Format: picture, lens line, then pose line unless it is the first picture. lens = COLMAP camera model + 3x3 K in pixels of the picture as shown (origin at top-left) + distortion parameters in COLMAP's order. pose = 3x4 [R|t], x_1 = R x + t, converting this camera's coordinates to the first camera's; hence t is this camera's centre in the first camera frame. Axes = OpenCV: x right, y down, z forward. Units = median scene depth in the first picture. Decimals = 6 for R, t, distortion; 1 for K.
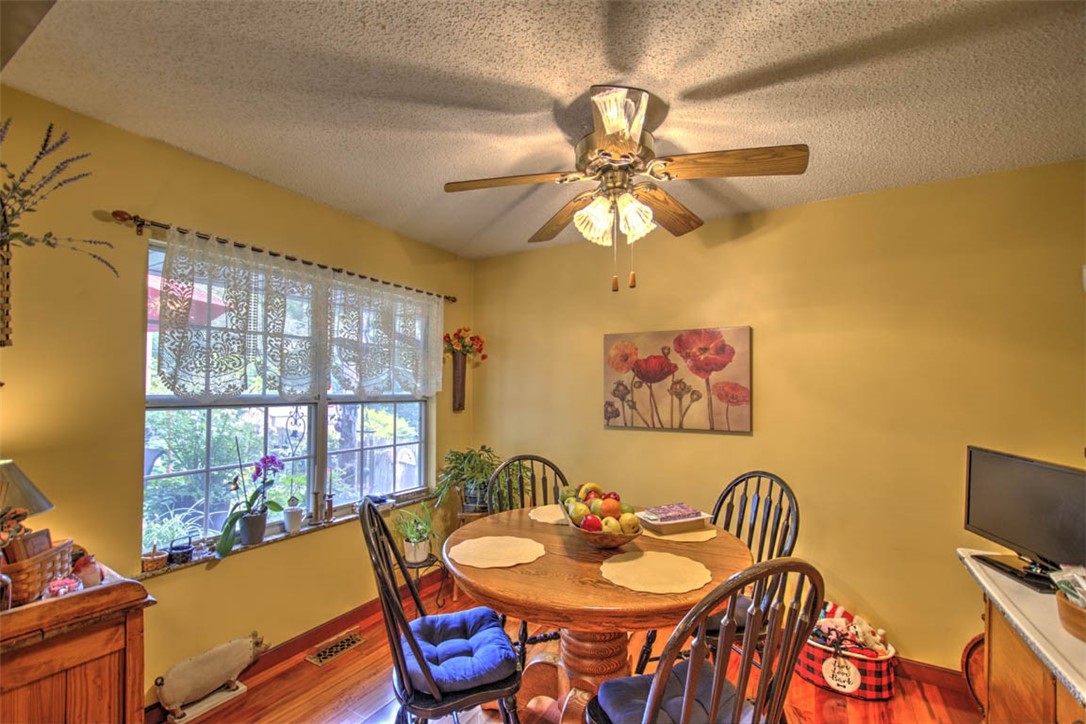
lens RADIAL K [[467.5, 0, 542.7], [0, 467.5, 375.1], [0, 0, 1]] dist [0.005000, -0.000851]
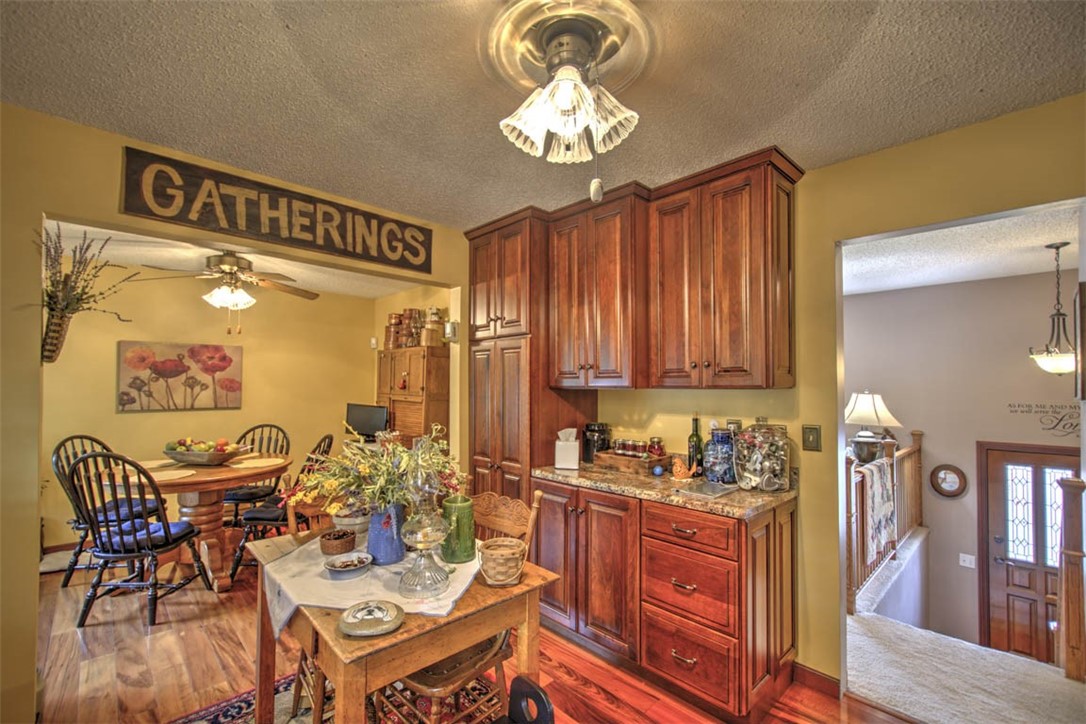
lens RADIAL K [[467.5, 0, 542.7], [0, 467.5, 375.1], [0, 0, 1]] dist [0.005000, -0.000851]
pose [[0.279776, 0.015078, 0.959947, -0.851224], [-0.031046, 0.999496, -0.006650, -0.019377], [-0.959563, -0.027942, 0.280103, -0.522470]]
